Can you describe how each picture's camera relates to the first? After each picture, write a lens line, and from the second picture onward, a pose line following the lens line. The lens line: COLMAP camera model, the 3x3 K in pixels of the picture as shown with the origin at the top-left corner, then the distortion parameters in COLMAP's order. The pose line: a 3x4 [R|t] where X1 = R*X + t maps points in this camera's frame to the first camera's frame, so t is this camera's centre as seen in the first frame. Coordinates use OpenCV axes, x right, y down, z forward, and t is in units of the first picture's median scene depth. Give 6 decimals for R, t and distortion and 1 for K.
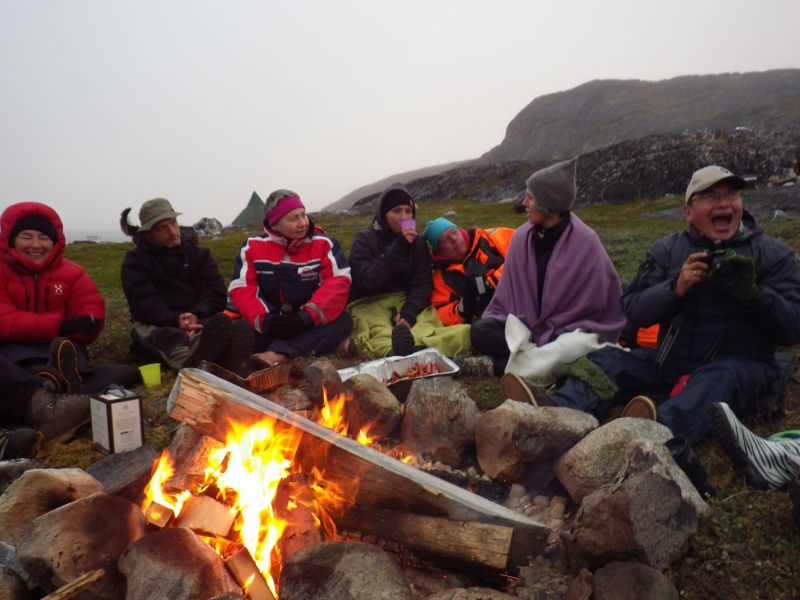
lens RADIAL K [[655.7, 0, 399.9], [0, 655.7, 297.2], [0, 0, 1]] dist [-0.013955, 0.008483]
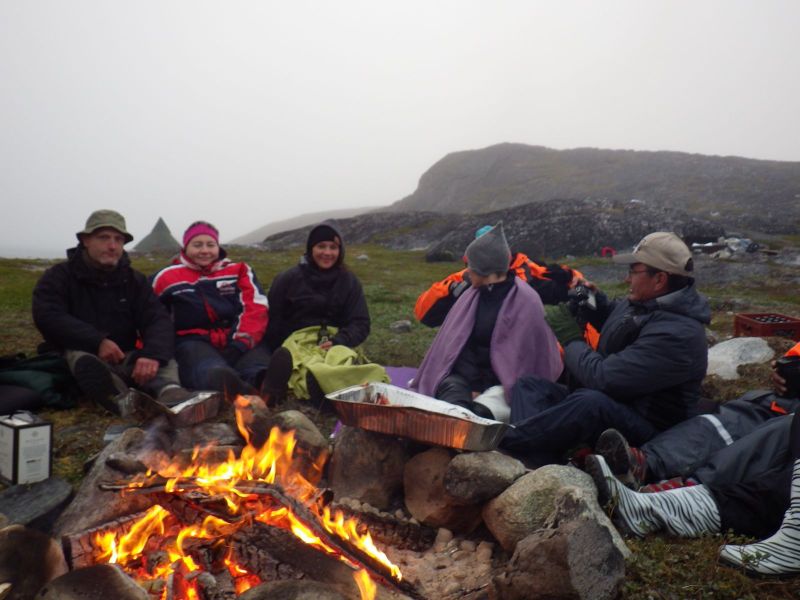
lens RADIAL K [[655.7, 0, 400.1], [0, 655.7, 297.9], [0, 0, 1]] dist [-0.013955, 0.008483]
pose [[0.986763, 0.074063, 0.144266, -0.052177], [-0.064612, 0.995513, -0.069138, 0.006007], [-0.148739, 0.058901, 0.987121, -0.003533]]
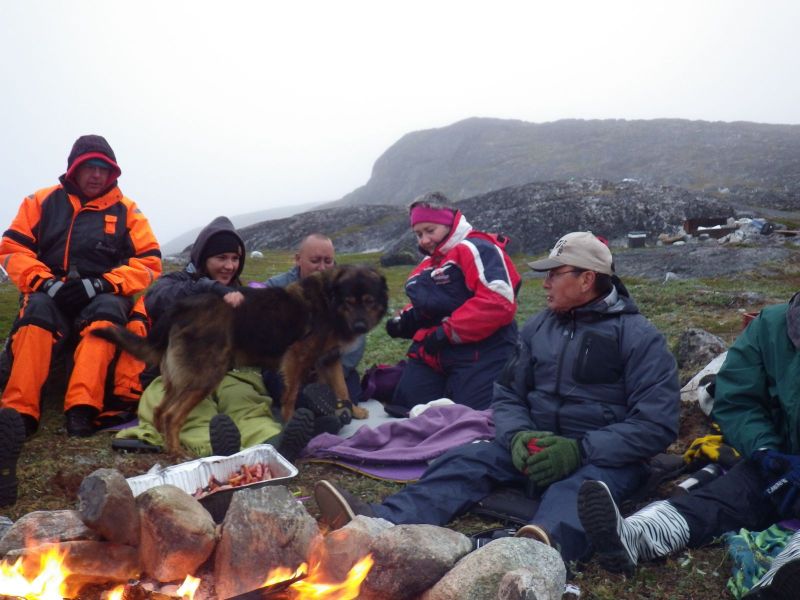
lens RADIAL K [[792.2, 0, 399.7], [0, 792.2, 298.5], [0, 0, 1]] dist [-0.013157, 0.000000]
pose [[0.980737, 0.019985, 0.194307, 0.026564], [-0.003625, 0.996443, -0.084187, -0.018429], [-0.195299, 0.081861, 0.977321, 0.062632]]
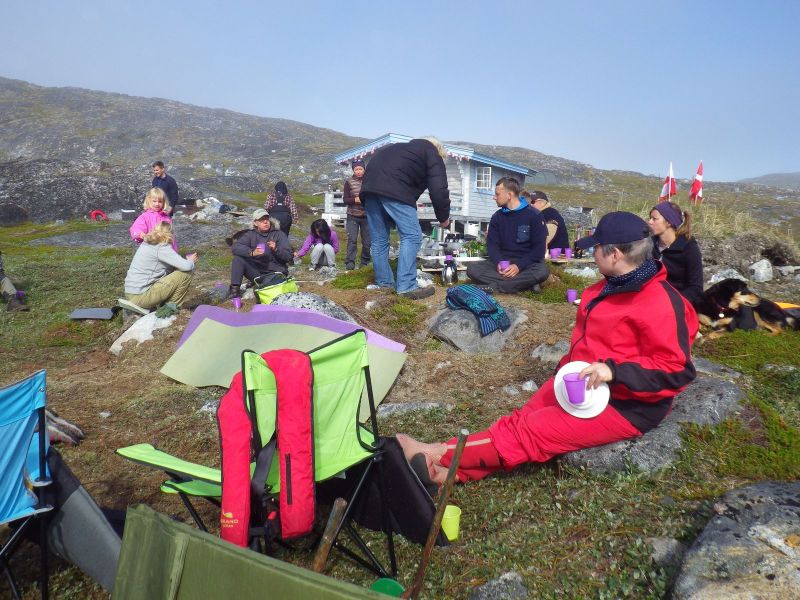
lens RADIAL K [[655.7, 0, 400.8], [0, 655.7, 301.8], [0, 0, 1]] dist [-0.013955, 0.008483]
pose [[0.654425, -0.039312, 0.755105, -0.286343], [0.042044, 0.998994, 0.015571, -0.102708], [-0.754957, 0.021558, 0.655419, -0.944643]]
